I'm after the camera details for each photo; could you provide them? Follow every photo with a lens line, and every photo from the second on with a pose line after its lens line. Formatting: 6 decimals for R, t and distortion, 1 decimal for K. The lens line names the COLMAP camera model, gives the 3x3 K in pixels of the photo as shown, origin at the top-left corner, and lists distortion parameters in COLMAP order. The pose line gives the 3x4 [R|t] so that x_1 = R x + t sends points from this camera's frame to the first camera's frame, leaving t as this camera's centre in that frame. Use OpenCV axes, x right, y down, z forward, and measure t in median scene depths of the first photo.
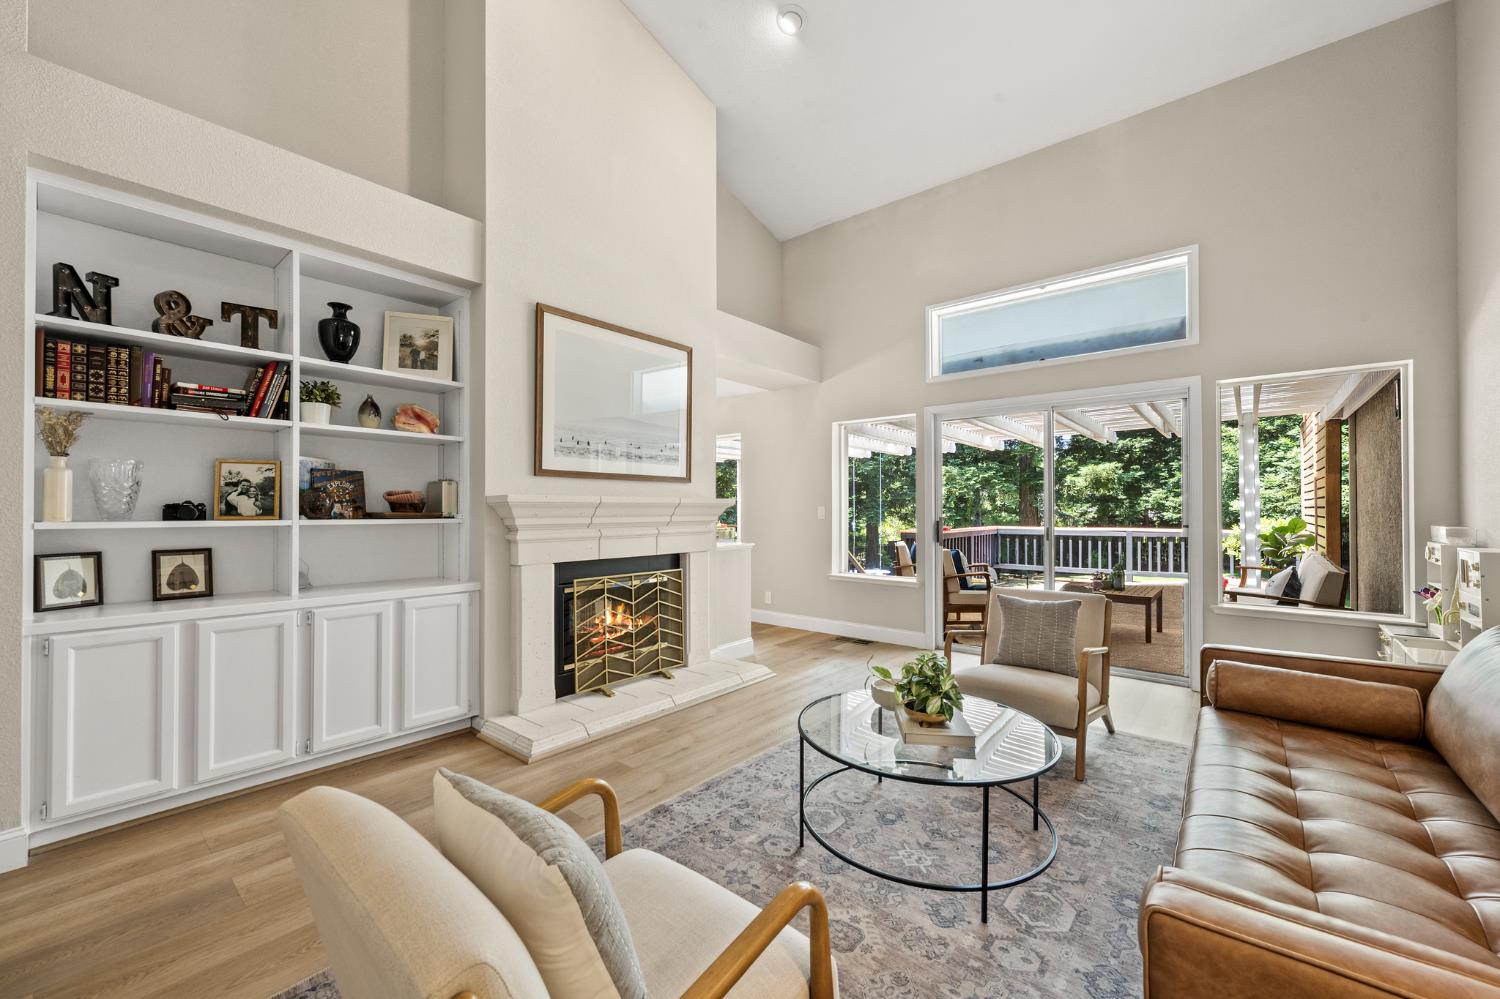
lens RADIAL K [[594.7, 0, 742.2], [0, 594.7, 507.6], [0, 0, 1]] dist [0.002953, 0.000259]
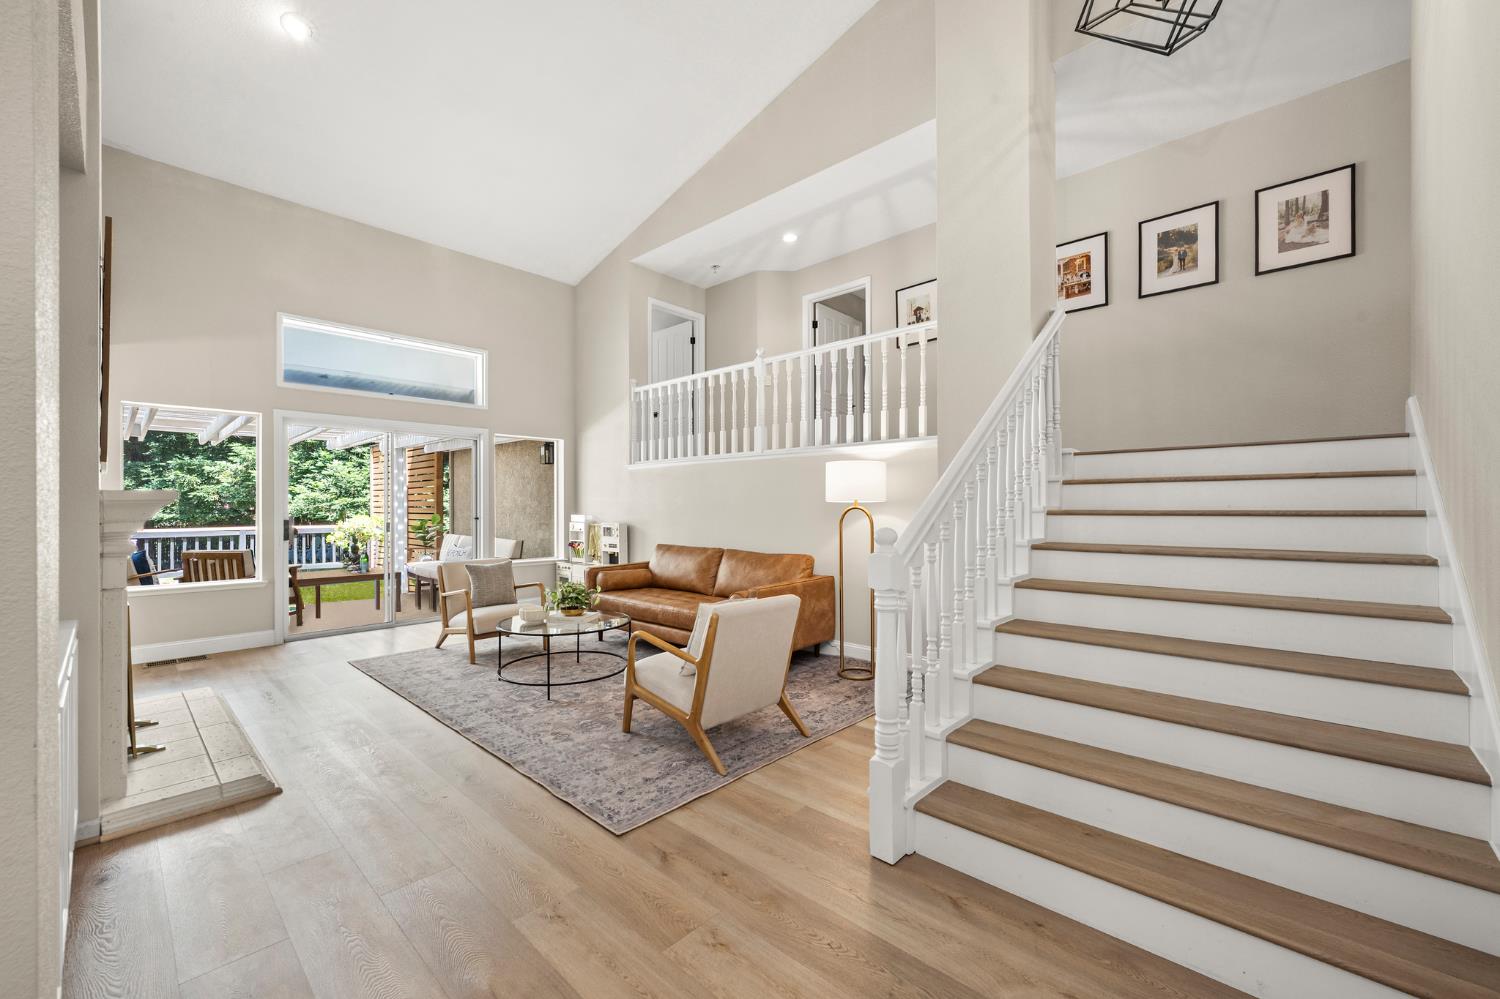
lens RADIAL K [[594.7, 0, 744.5], [0, 594.7, 504.6], [0, 0, 1]] dist [0.002953, 0.000259]
pose [[0.048232, 0.005274, 0.998822, -0.996927], [-0.001215, 0.999986, -0.005221, 0.000148], [-0.998835, -0.000961, 0.048238, 0.206595]]
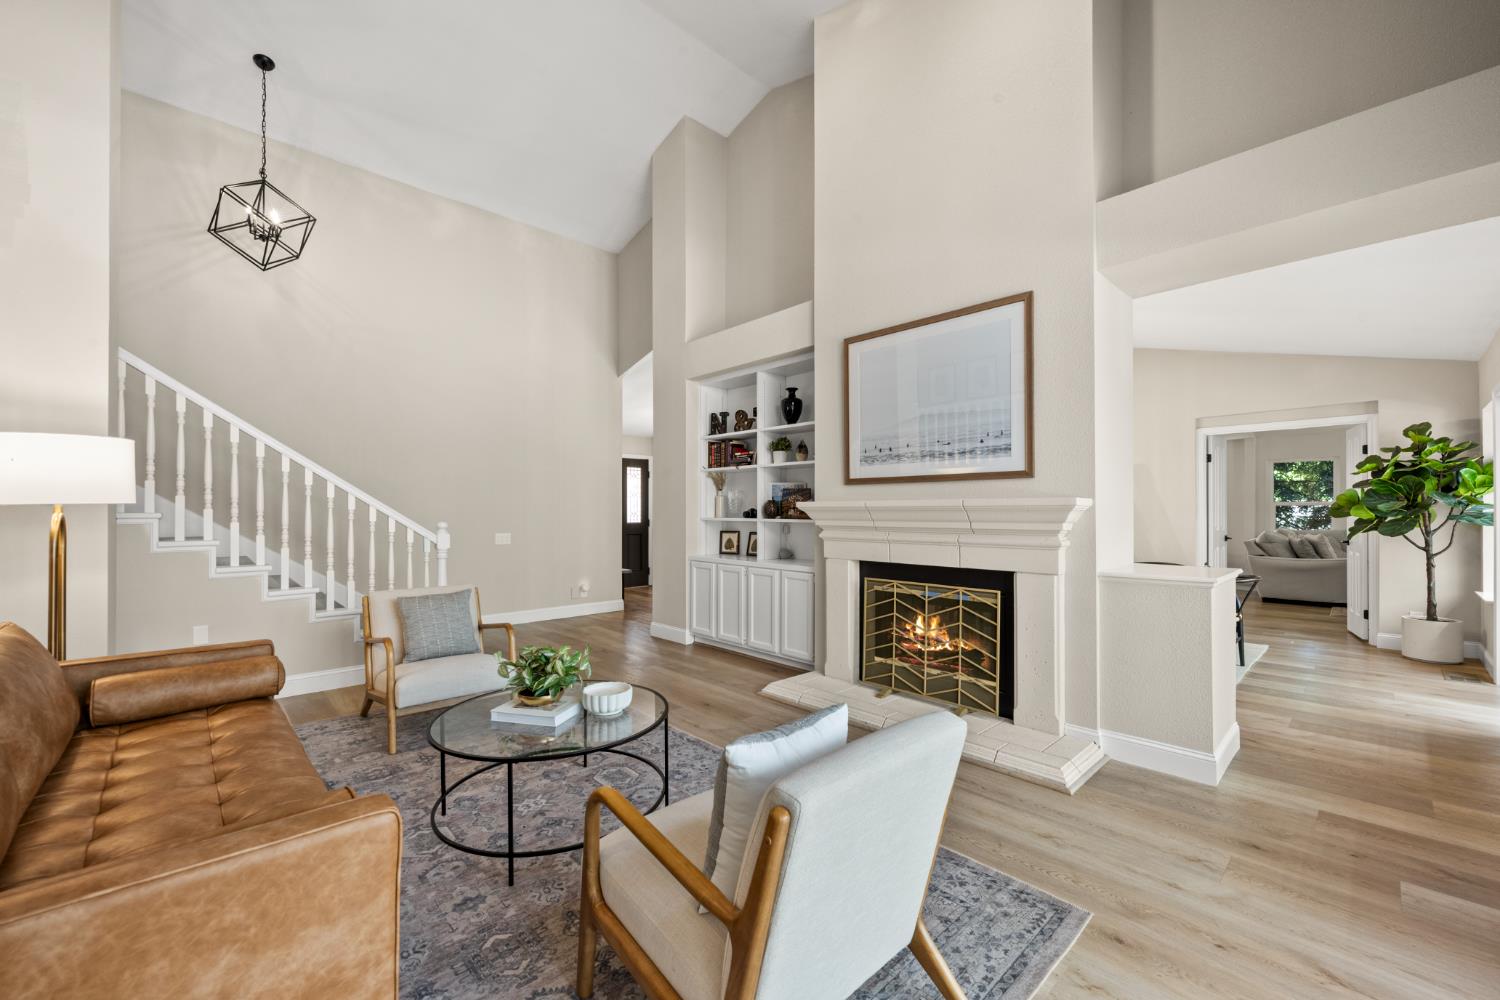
lens RADIAL K [[594.7, 0, 747.6], [0, 594.7, 509.9], [0, 0, 1]] dist [0.002953, 0.000259]
pose [[-0.111458, -0.003332, -0.993764, 0.843154], [0.000557, 0.999994, -0.003415, 0.000358], [0.993769, -0.000935, -0.111456, 0.922341]]
